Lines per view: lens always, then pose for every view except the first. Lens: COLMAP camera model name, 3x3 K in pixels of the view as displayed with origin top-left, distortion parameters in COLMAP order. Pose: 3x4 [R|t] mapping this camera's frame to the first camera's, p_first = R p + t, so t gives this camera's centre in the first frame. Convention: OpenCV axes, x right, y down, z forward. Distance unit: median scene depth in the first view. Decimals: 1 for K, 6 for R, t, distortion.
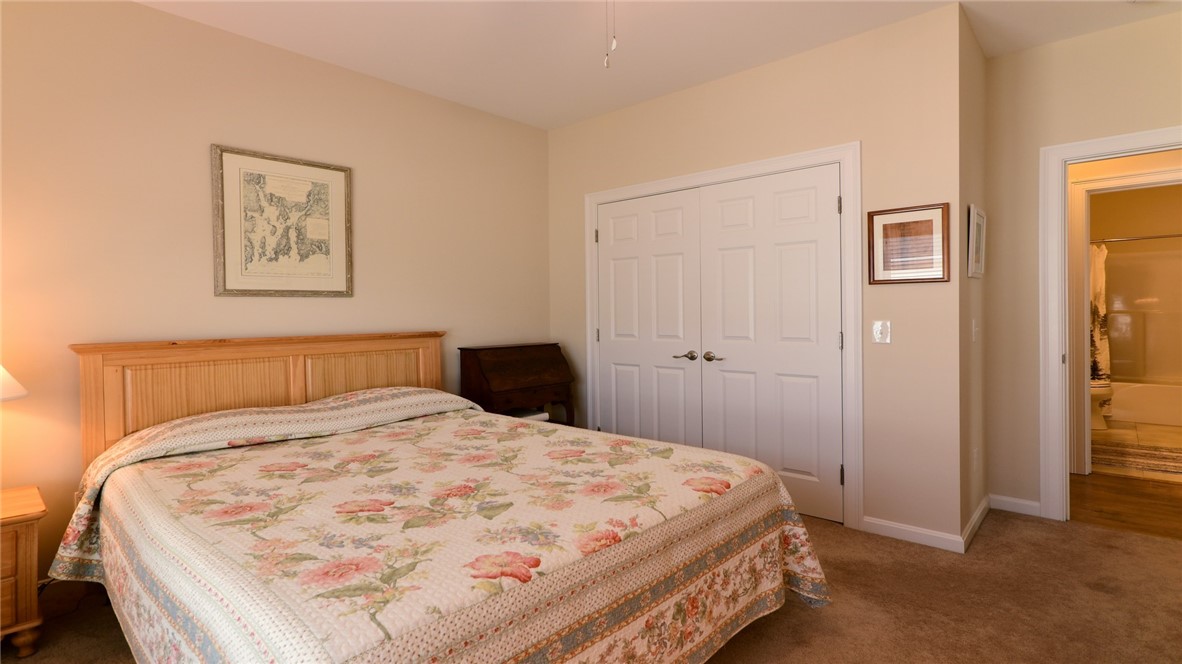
lens RADIAL K [[583.5, 0, 593.1], [0, 583.5, 324.8], [0, 0, 1]] dist [0.002348, 0.000779]
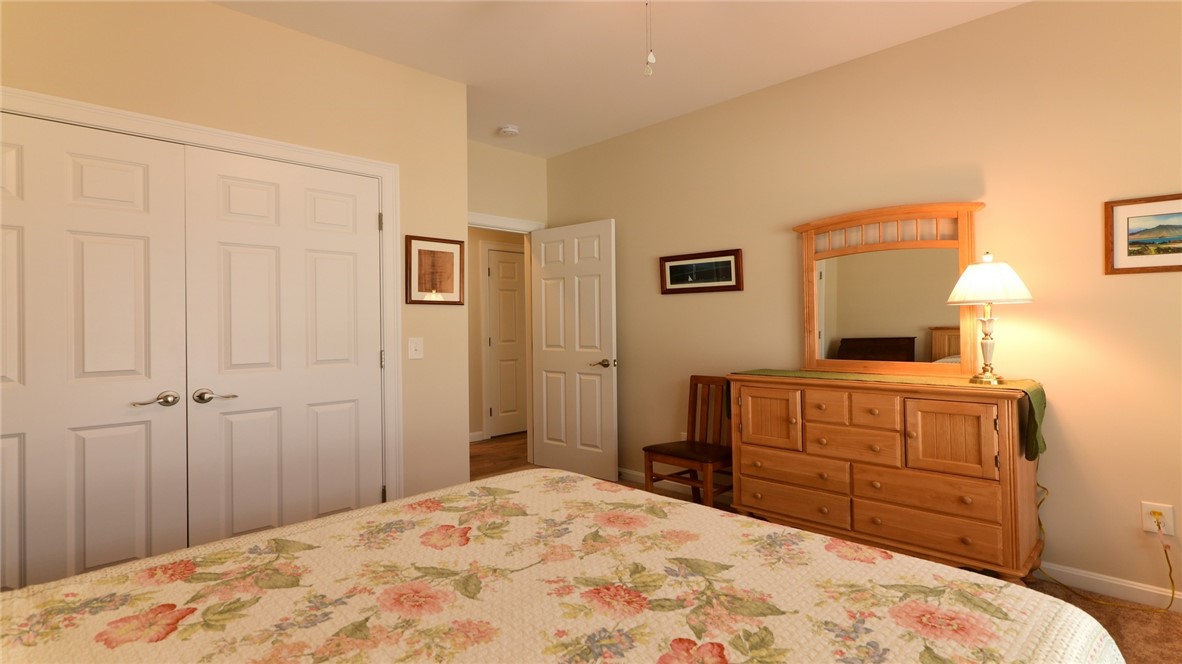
lens RADIAL K [[583.5, 0, 593.1], [0, 583.5, 324.8], [0, 0, 1]] dist [0.002348, 0.000779]
pose [[0.051714, 0.011544, 0.998595, -0.818588], [0.034533, 0.999315, -0.013341, -0.008942], [-0.998065, 0.035174, 0.051280, 0.905877]]
